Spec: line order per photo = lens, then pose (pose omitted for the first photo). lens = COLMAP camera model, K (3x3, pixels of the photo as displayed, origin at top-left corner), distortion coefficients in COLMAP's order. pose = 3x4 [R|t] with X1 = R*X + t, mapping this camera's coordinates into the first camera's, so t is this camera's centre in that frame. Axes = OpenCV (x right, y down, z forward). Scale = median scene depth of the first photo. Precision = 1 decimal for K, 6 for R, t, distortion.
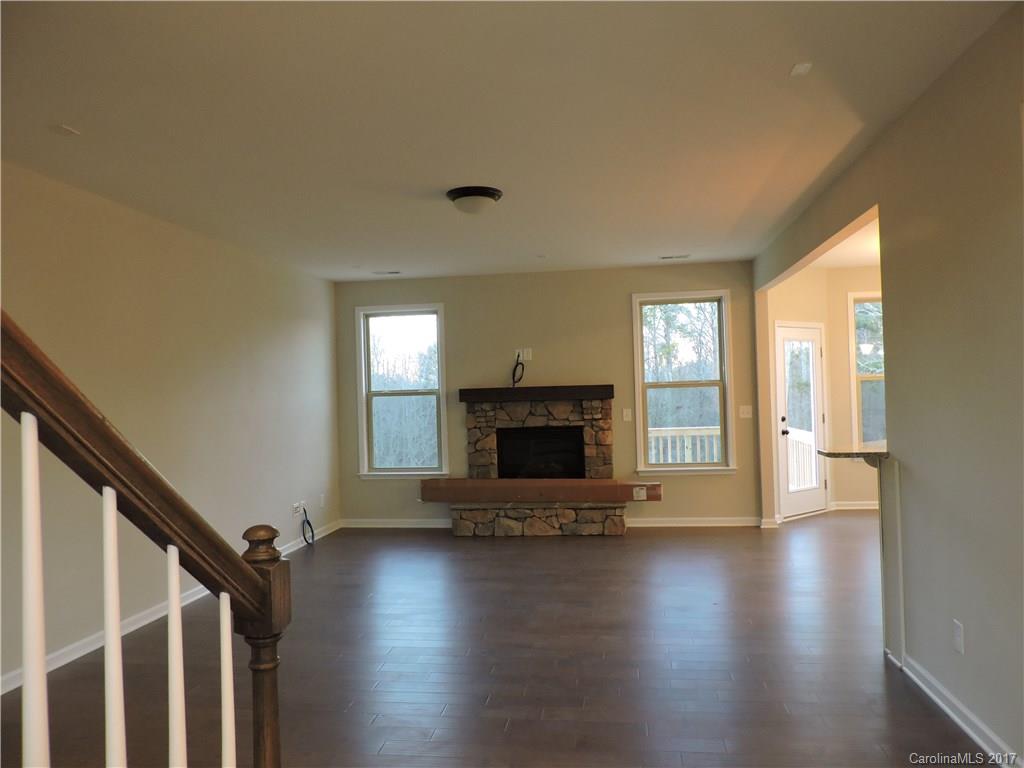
lens RADIAL K [[737.4, 0, 512.0], [0, 737.4, 384.0], [0, 0, 1]] dist [-0.018774, -0.000009]
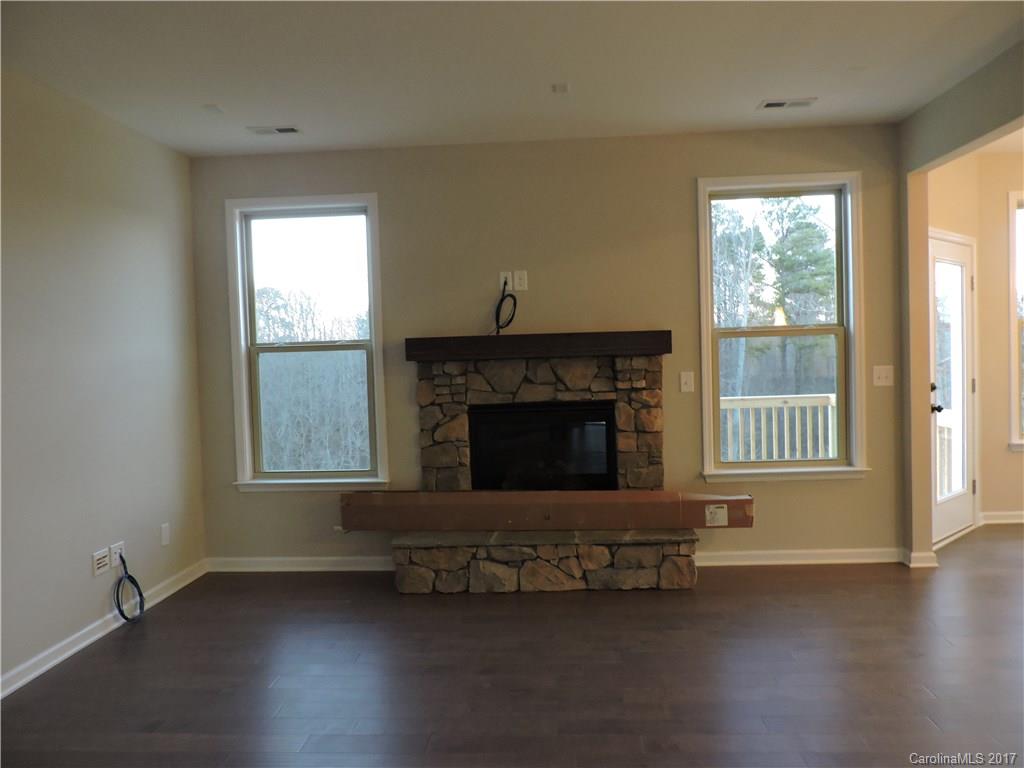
lens RADIAL K [[737.4, 0, 512.0], [0, 737.4, 384.0], [0, 0, 1]] dist [-0.018774, -0.000009]
pose [[0.996796, -0.004405, 0.079867, -0.034276], [0.000710, 0.998930, 0.046234, 0.015937], [-0.079985, -0.046029, 0.995733, 0.413918]]
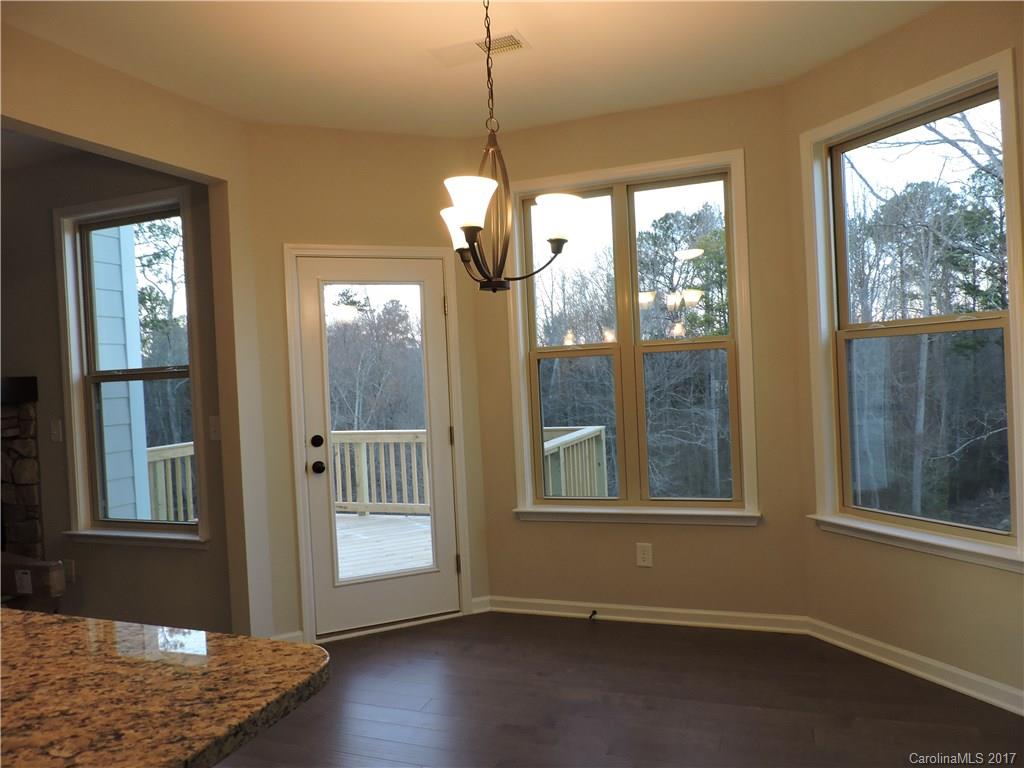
lens RADIAL K [[737.4, 0, 512.0], [0, 737.4, 384.0], [0, 0, 1]] dist [-0.018774, -0.000009]
pose [[0.974232, -0.010790, -0.225288, 0.613335], [0.019975, 0.999058, 0.038534, -0.007633], [0.224660, -0.042041, 0.973530, 0.544615]]
